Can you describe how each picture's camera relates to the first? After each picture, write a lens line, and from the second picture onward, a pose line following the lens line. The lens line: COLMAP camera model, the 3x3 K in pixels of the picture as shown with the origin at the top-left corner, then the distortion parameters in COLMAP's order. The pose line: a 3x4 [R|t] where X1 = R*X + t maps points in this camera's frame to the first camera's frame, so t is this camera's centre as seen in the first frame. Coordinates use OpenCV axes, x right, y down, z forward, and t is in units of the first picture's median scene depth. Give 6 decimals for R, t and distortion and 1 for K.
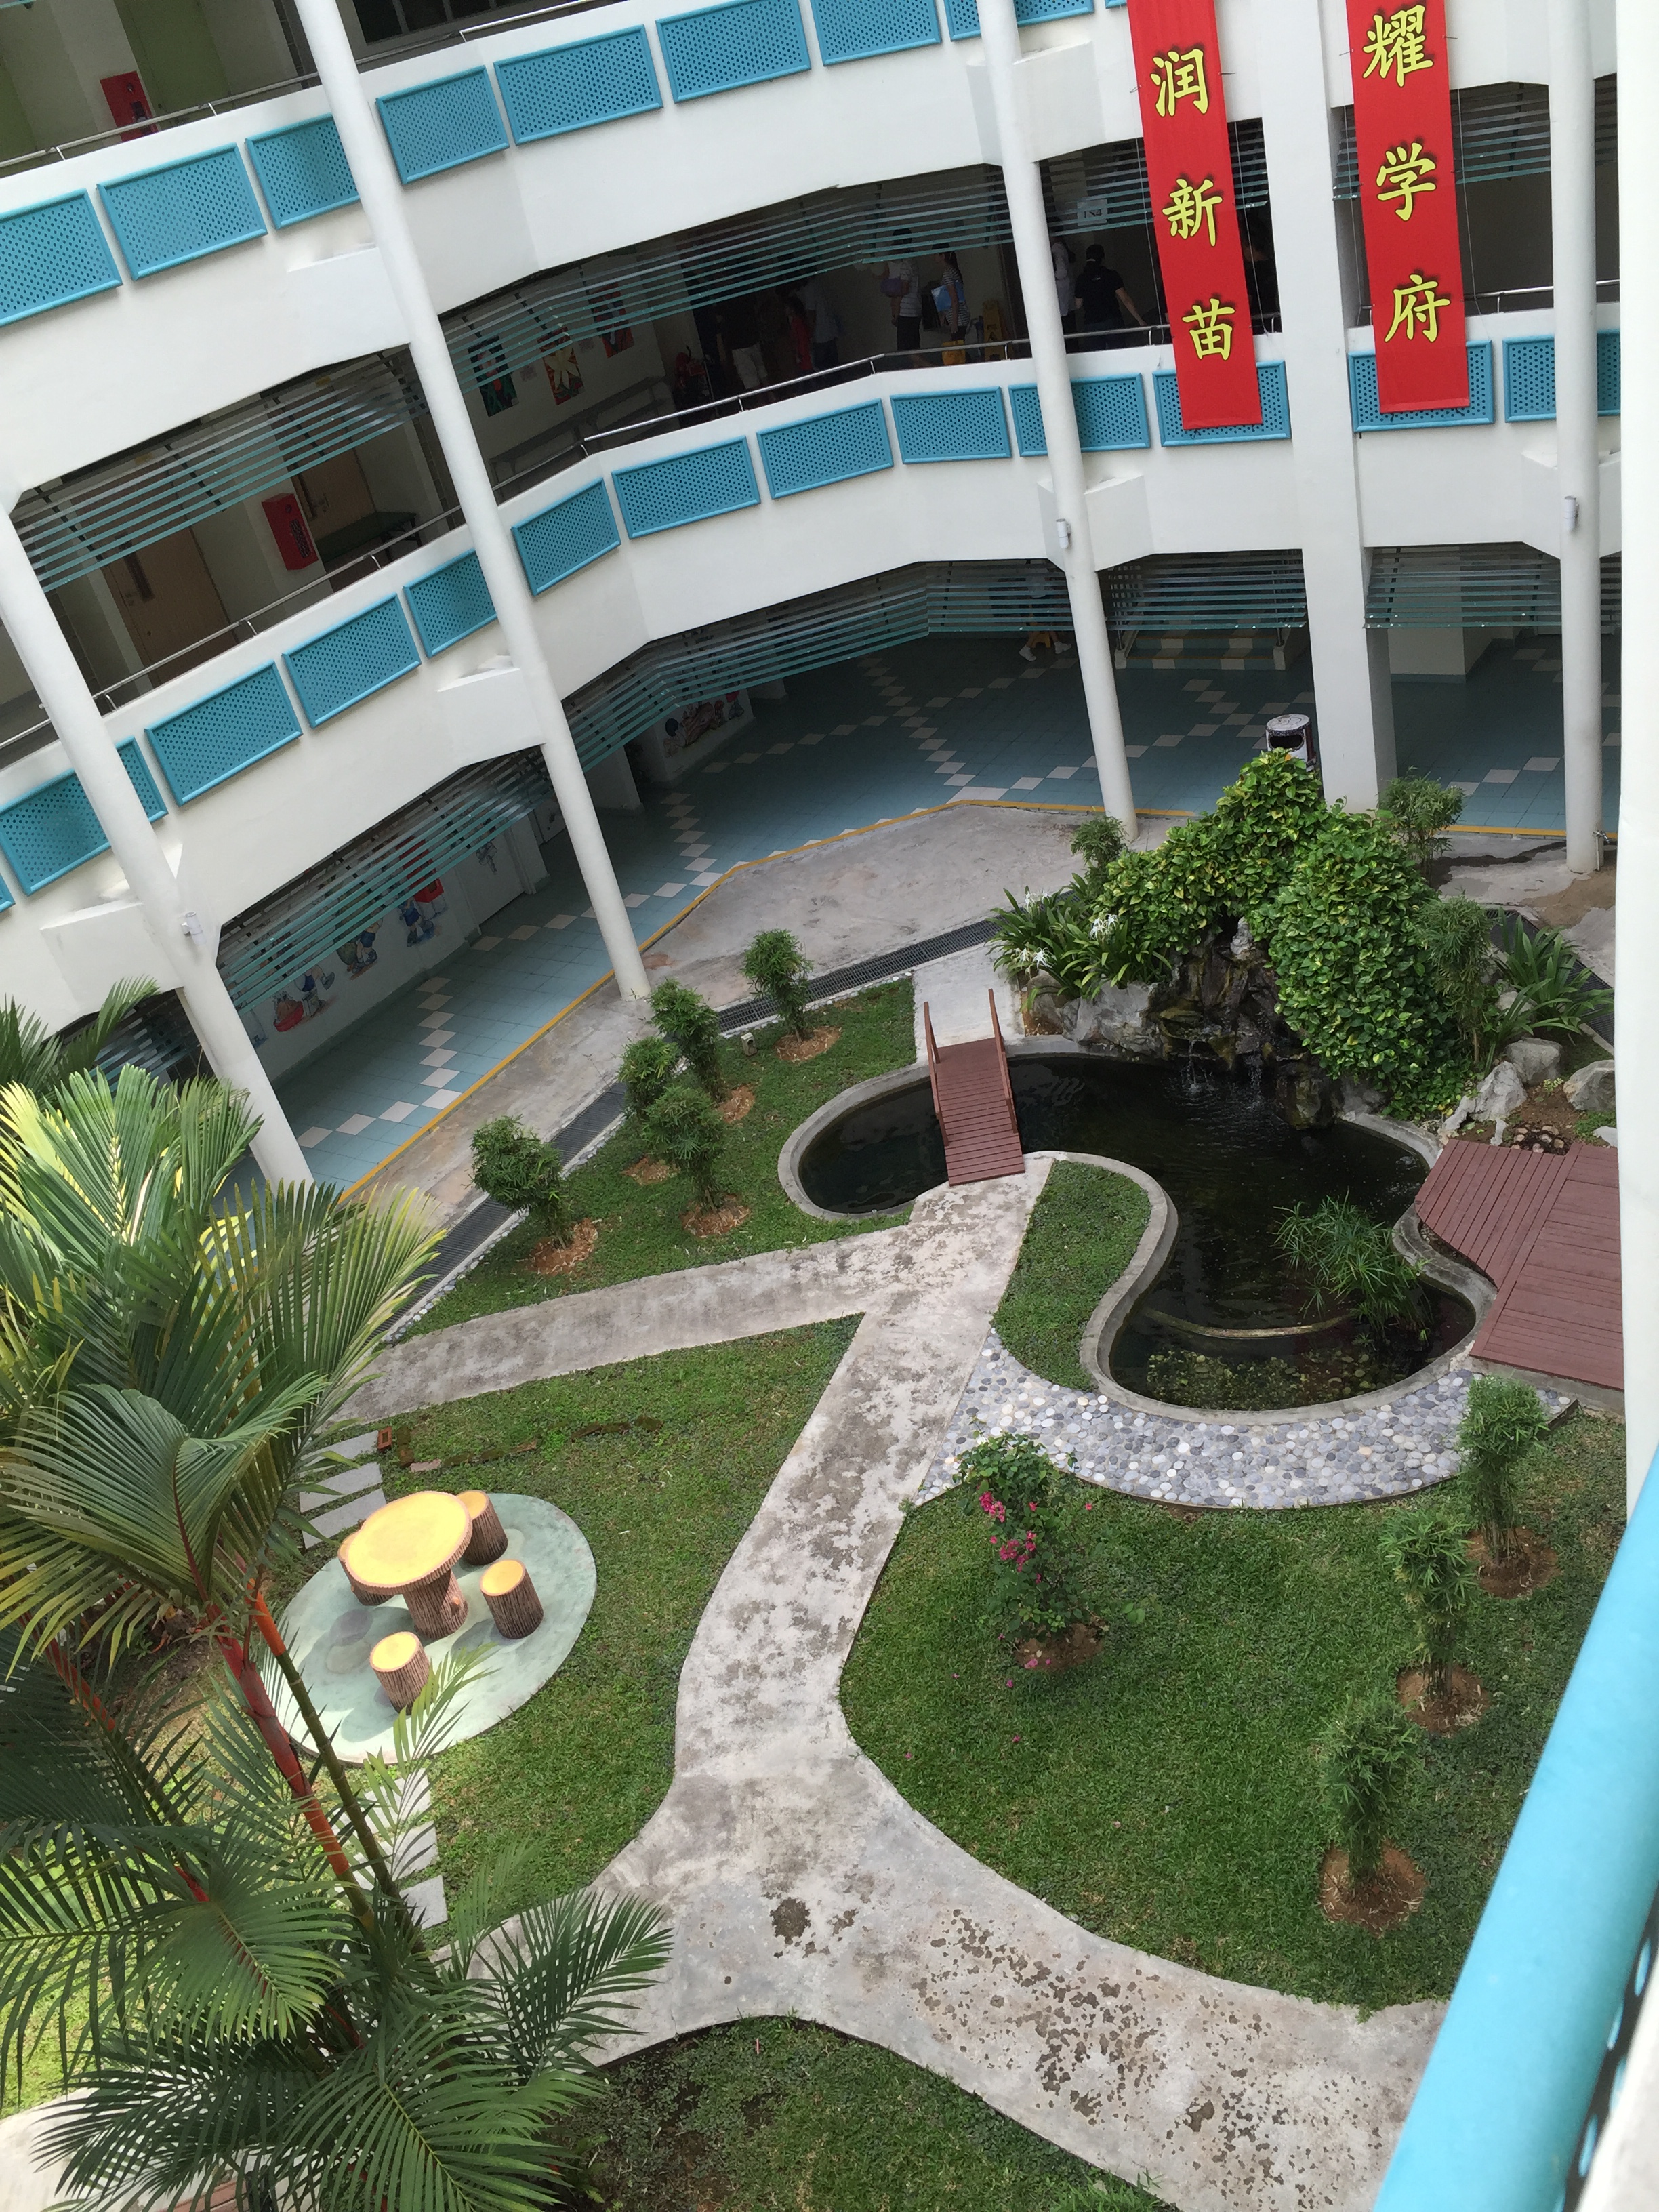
lens RADIAL K [[1925.3, 0, 825.0], [0, 1925.3, 1102.9], [0, 0, 1]] dist [0.046059, -0.043726]
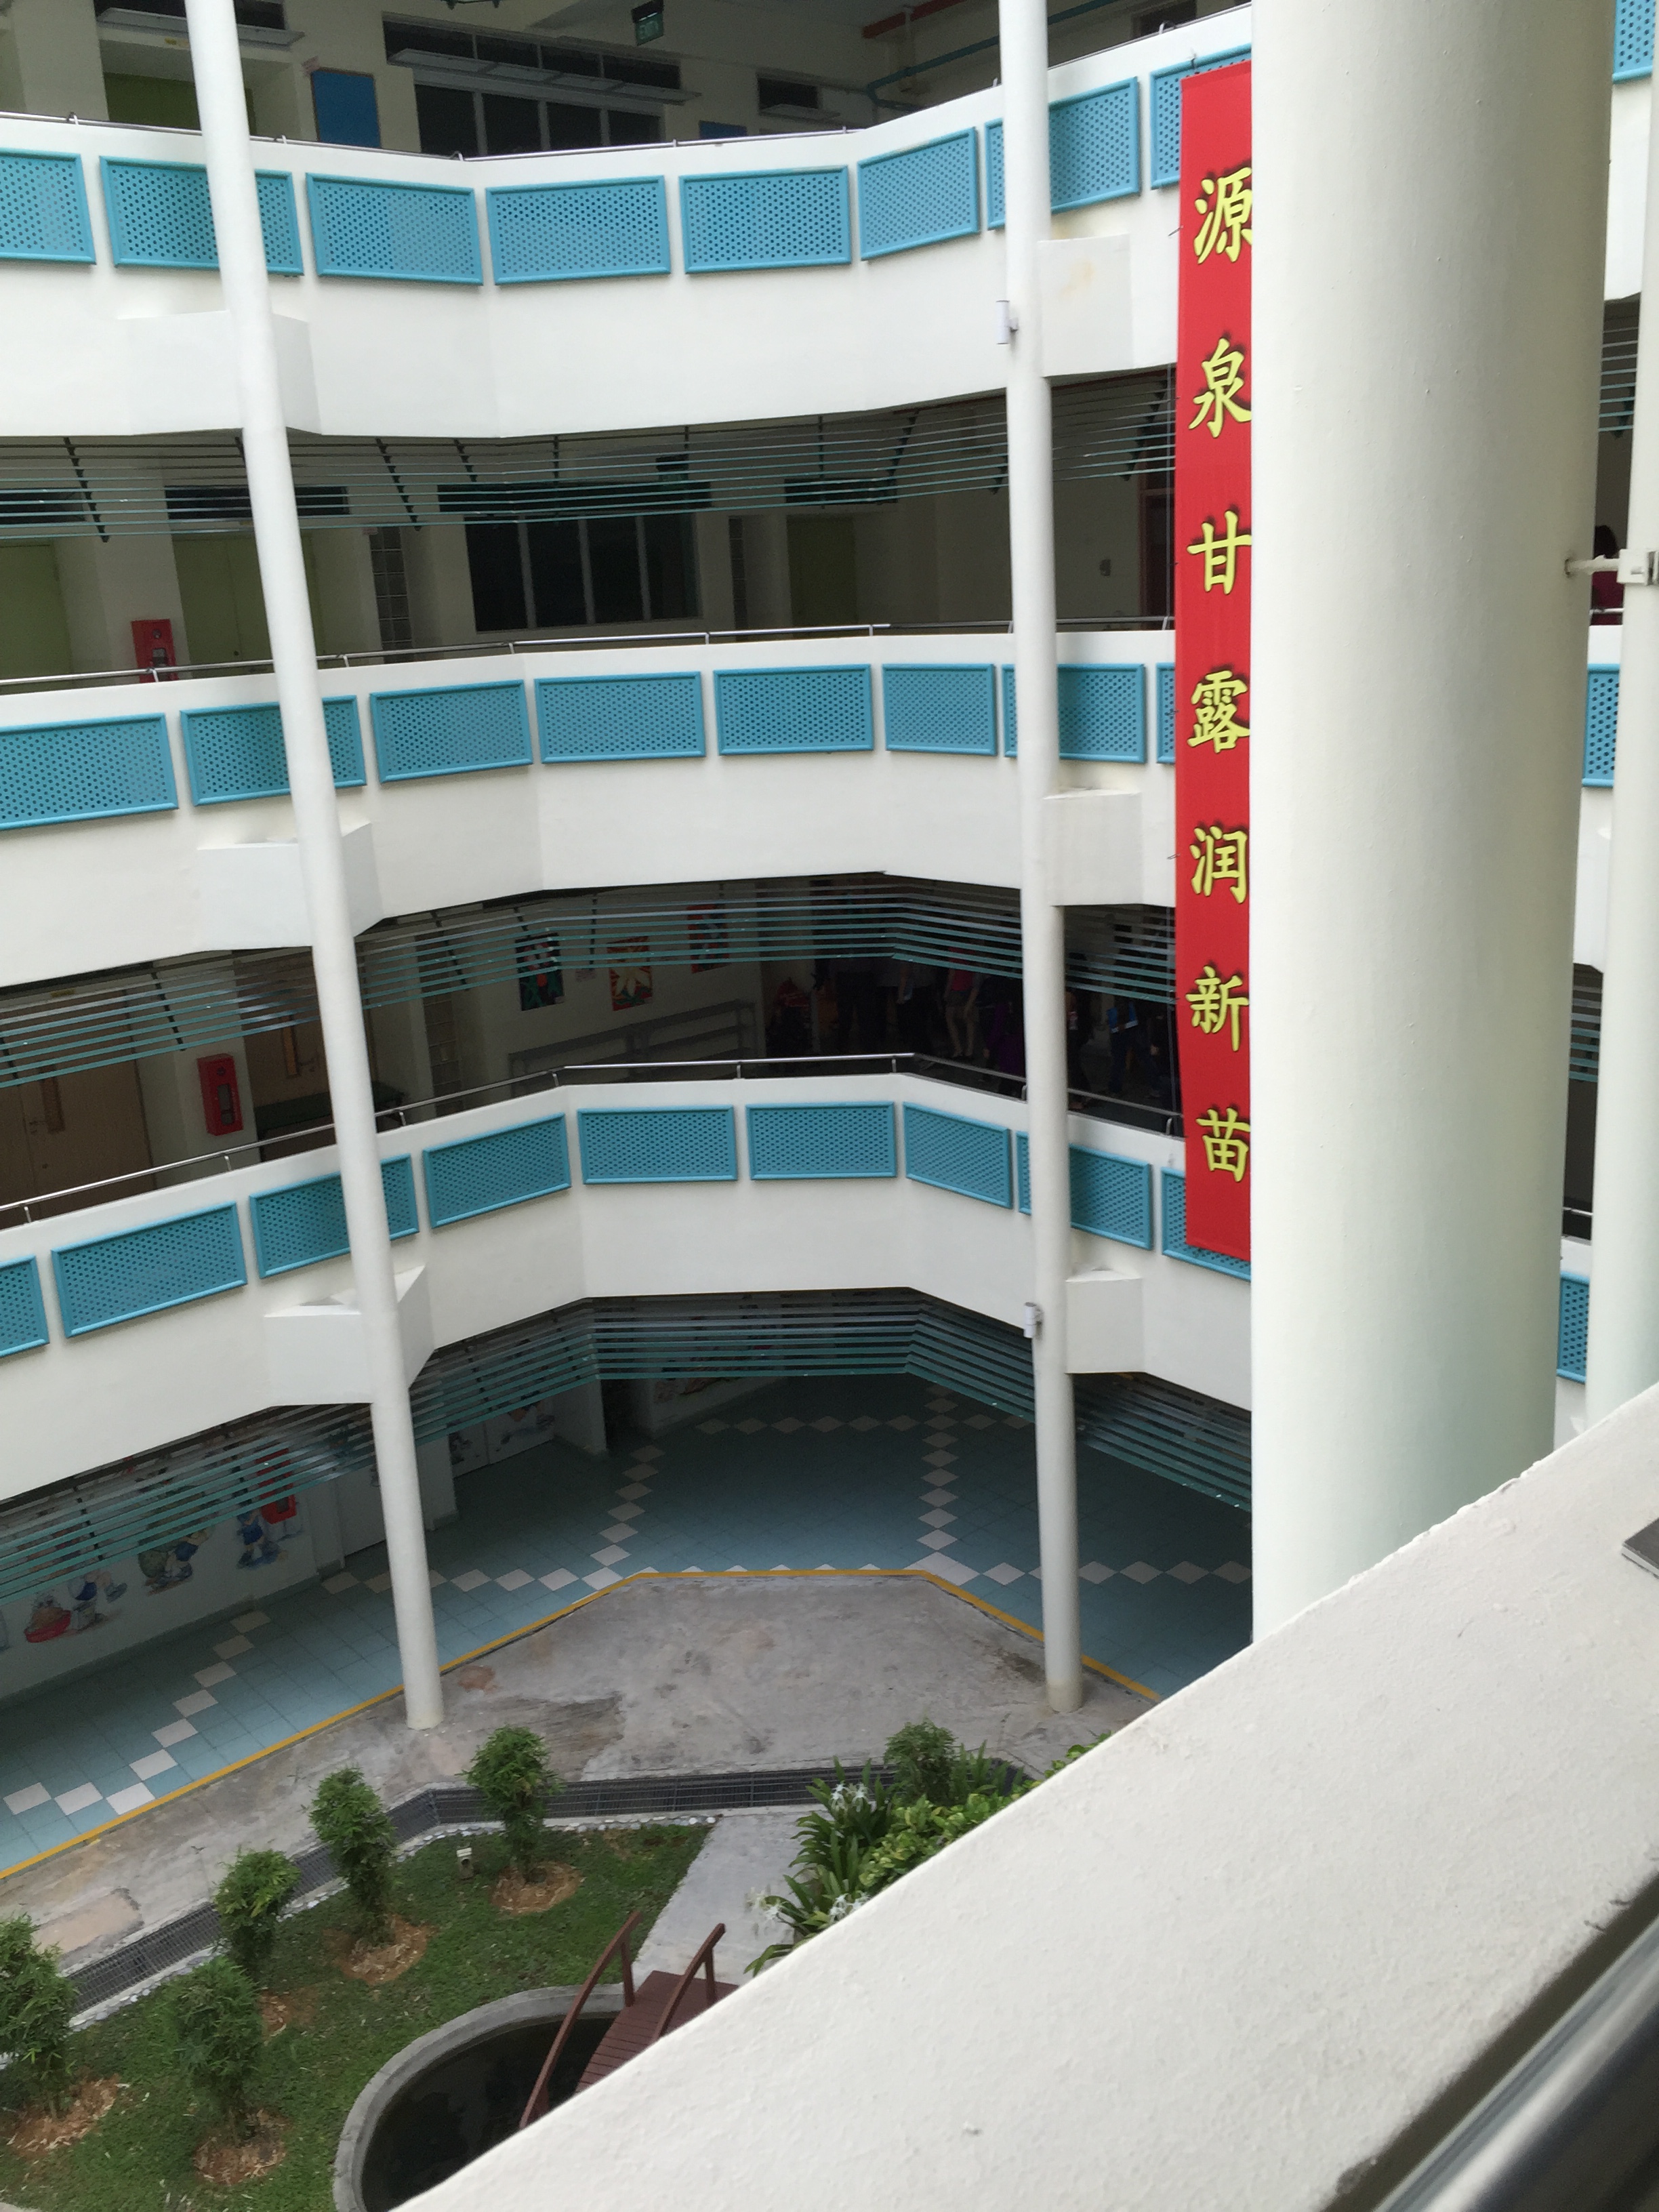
lens RADIAL K [[1925.3, 0, 833.5], [0, 1925.3, 1081.2], [0, 0, 1]] dist [0.046059, -0.043726]
pose [[0.953527, 0.224331, -0.201151, 0.181761], [-0.269933, 0.932622, -0.239483, -0.172727], [0.133874, 0.282650, 0.949835, 0.201614]]
